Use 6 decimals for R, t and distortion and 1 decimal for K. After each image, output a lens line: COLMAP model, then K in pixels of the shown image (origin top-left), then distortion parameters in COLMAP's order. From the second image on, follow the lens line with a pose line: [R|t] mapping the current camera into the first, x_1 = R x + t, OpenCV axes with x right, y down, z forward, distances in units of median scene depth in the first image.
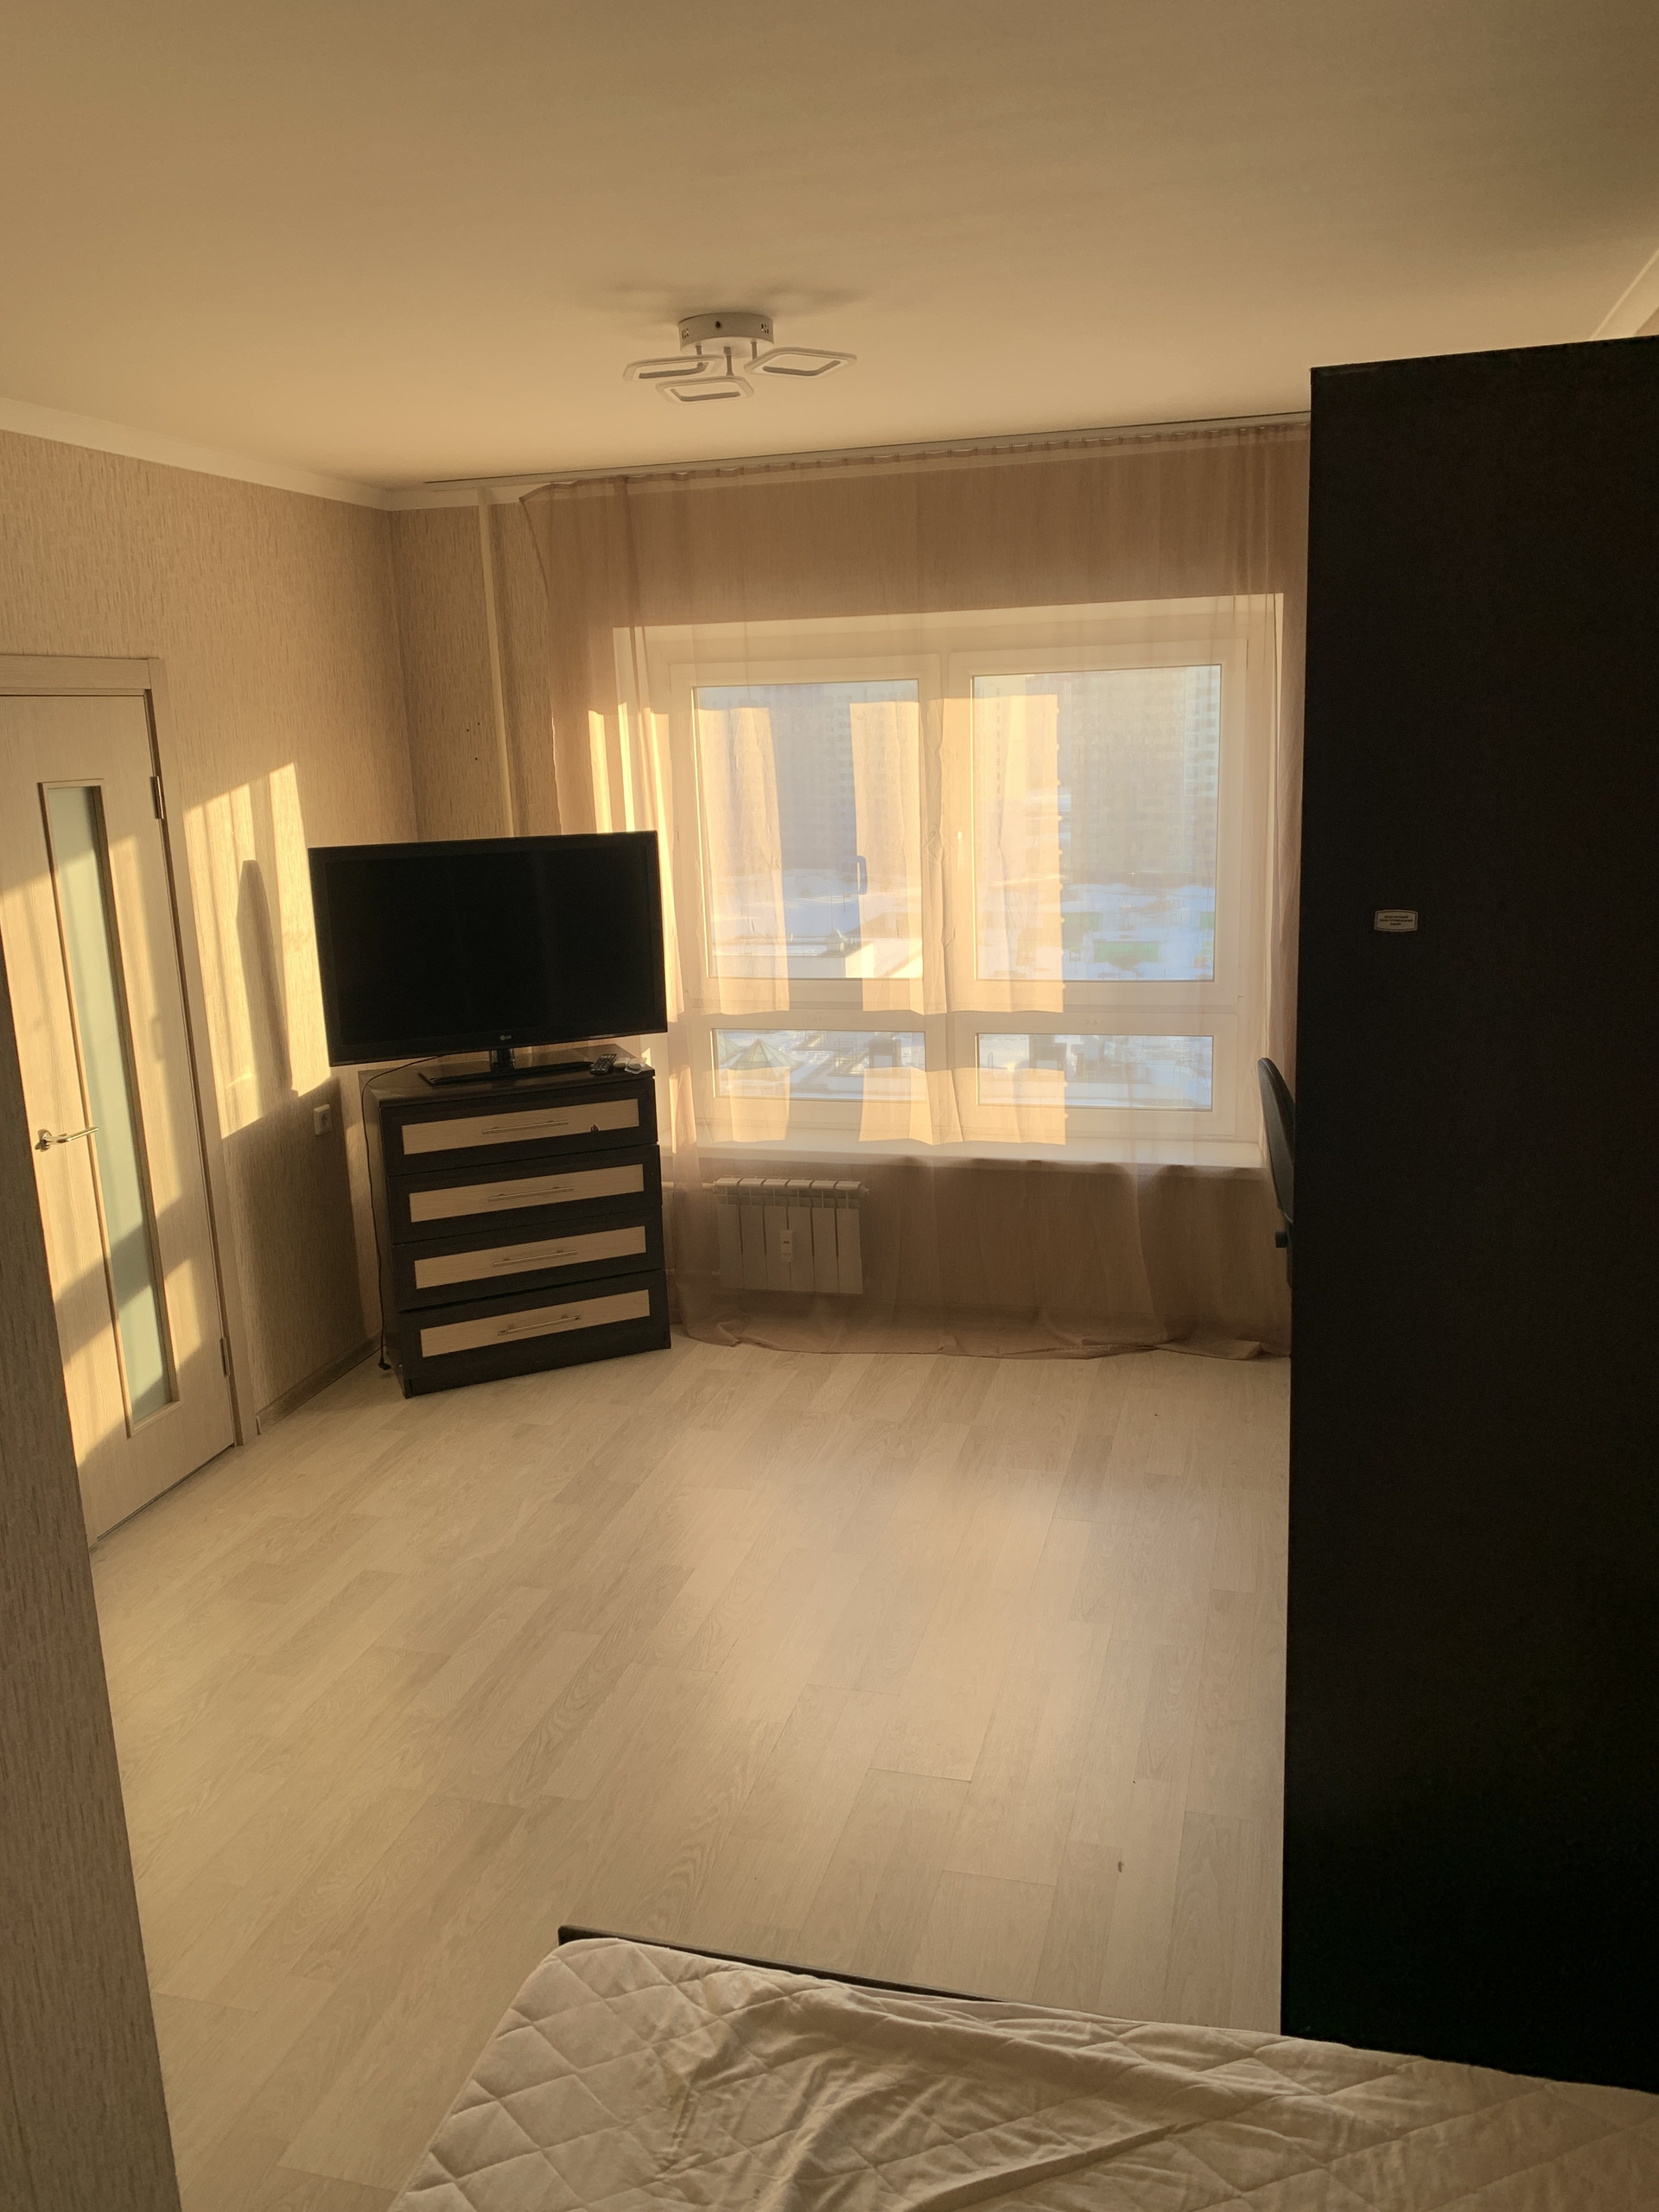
lens RADIAL K [[1708.1, 0, 827.1], [0, 1708.1, 1104.6], [0, 0, 1]] dist [0.033573, -0.036754]
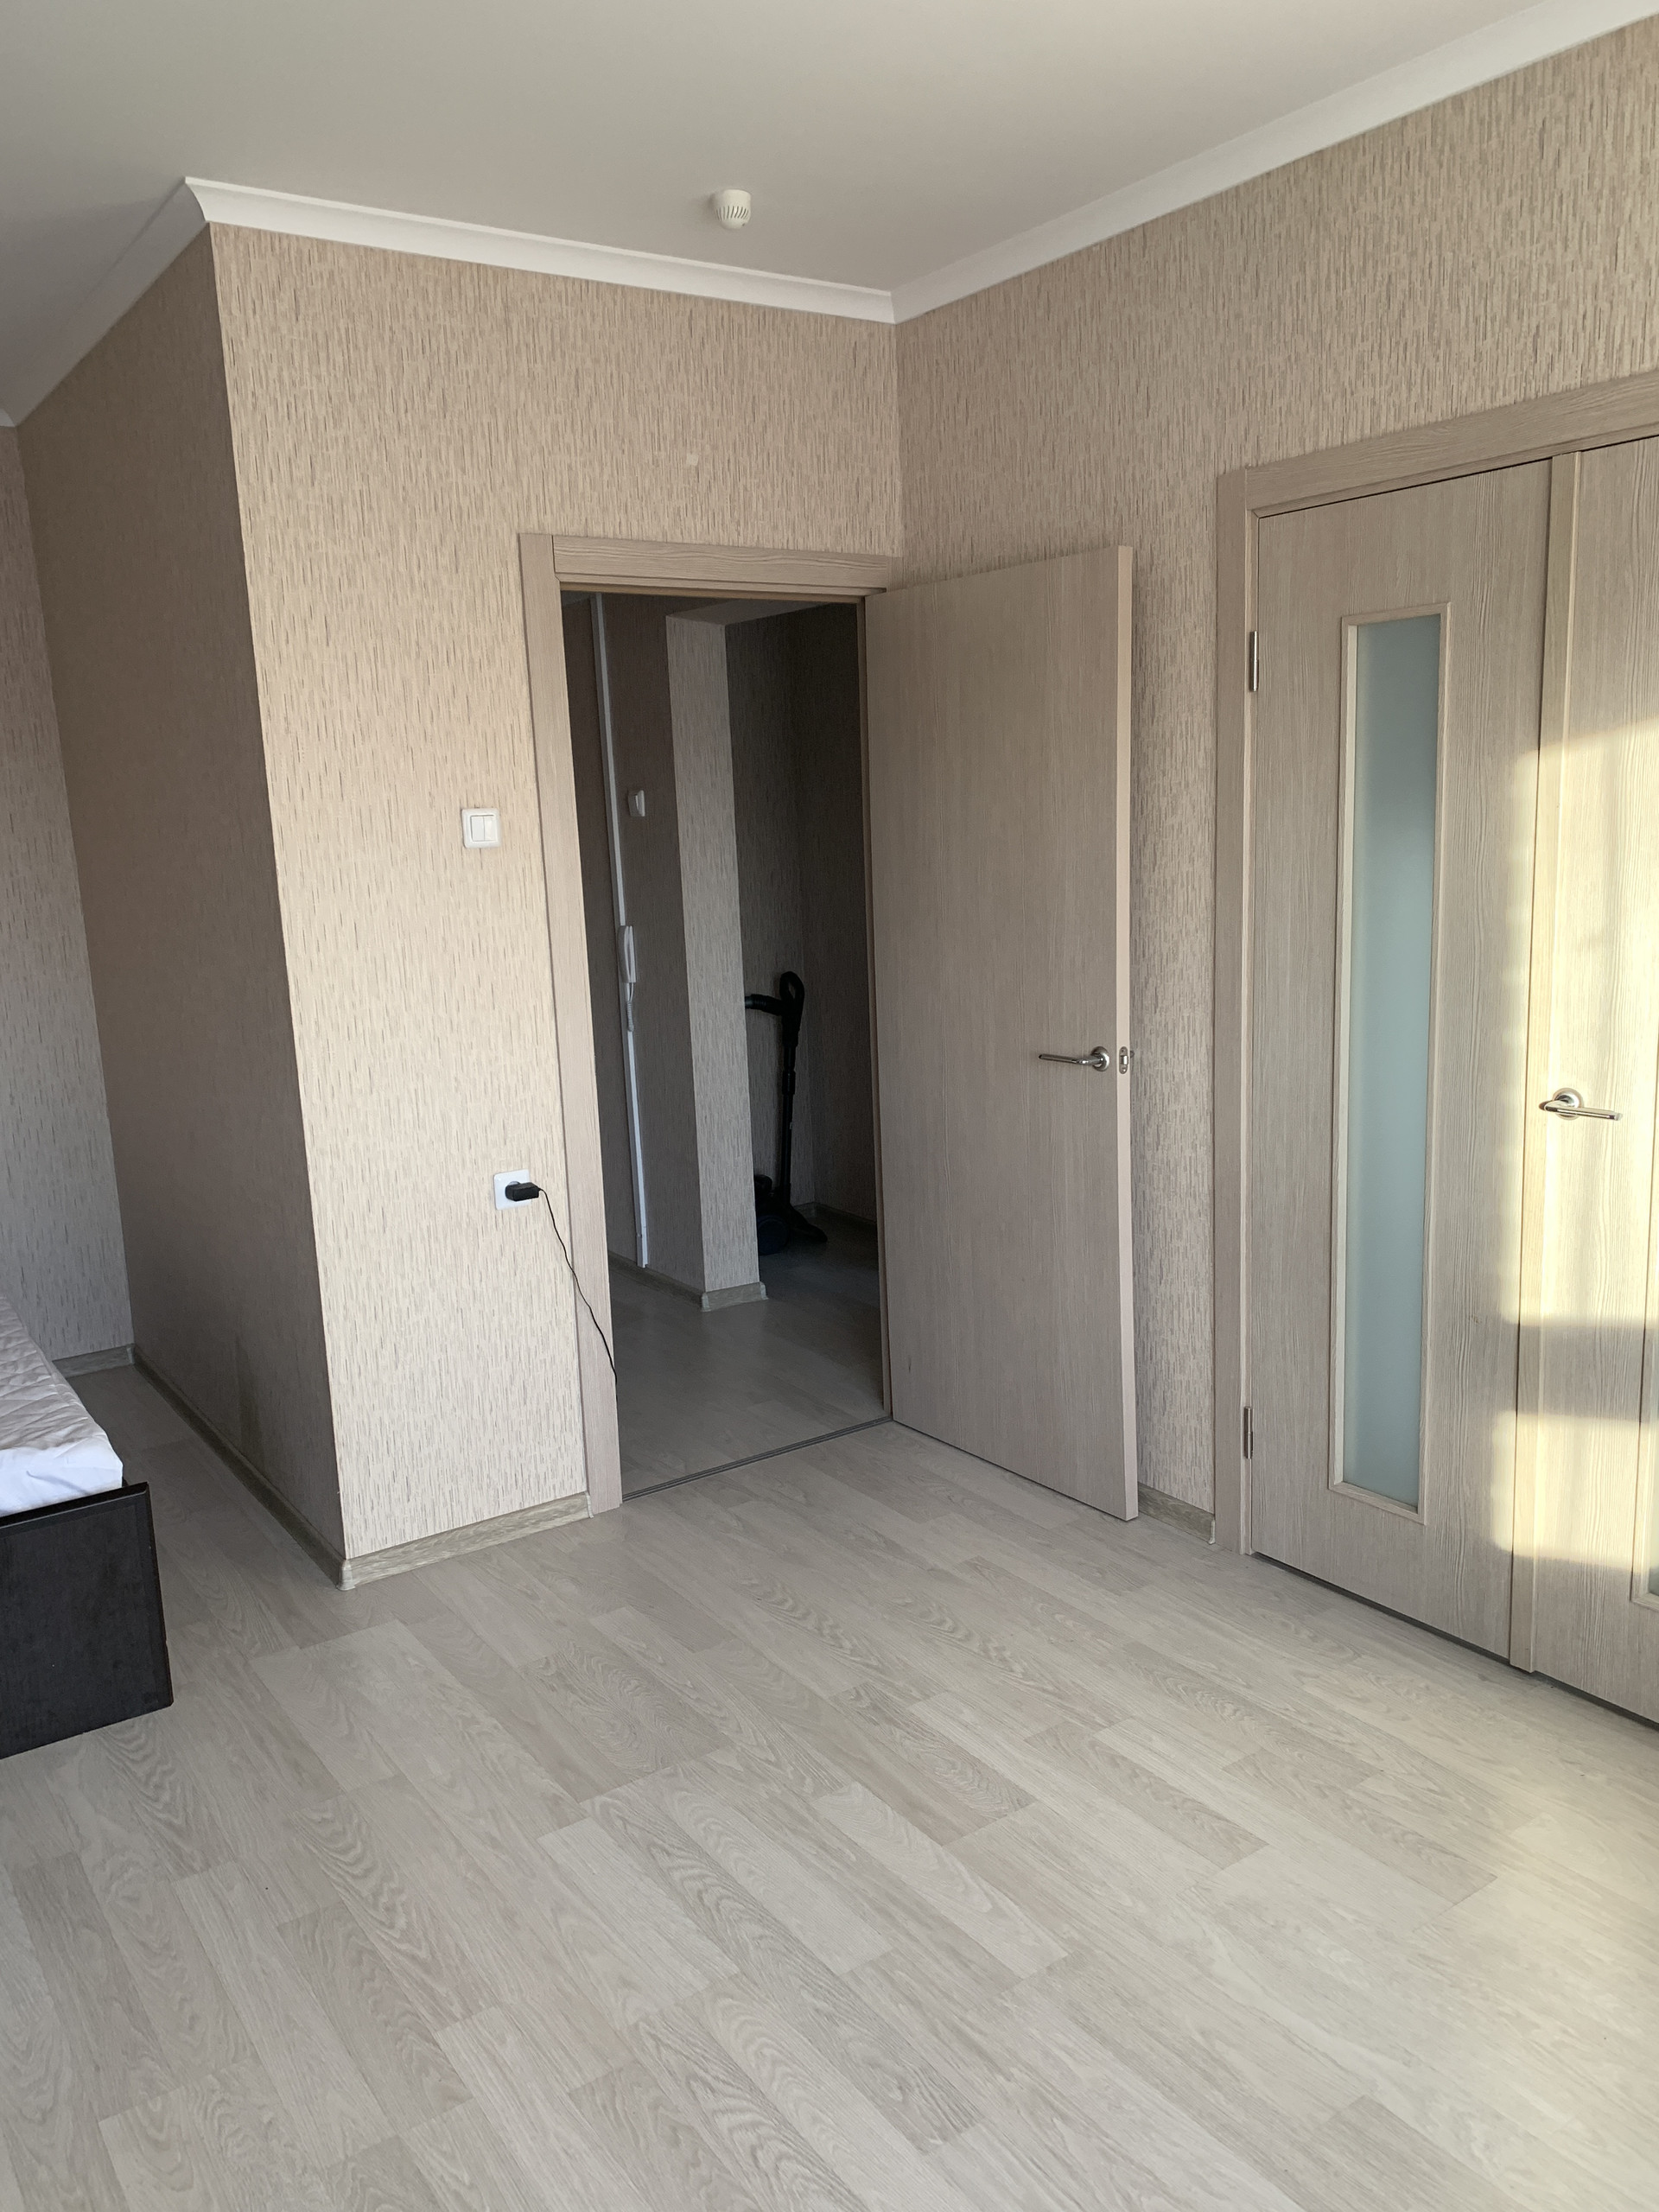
lens RADIAL K [[1708.1, 0, 828.9], [0, 1708.1, 1104.4], [0, 0, 1]] dist [0.033573, -0.036754]
pose [[-0.637458, 0.203623, -0.743091, 0.256411], [-0.106626, 0.931852, 0.346817, -0.191048], [0.763071, 0.300314, -0.572306, 1.185163]]
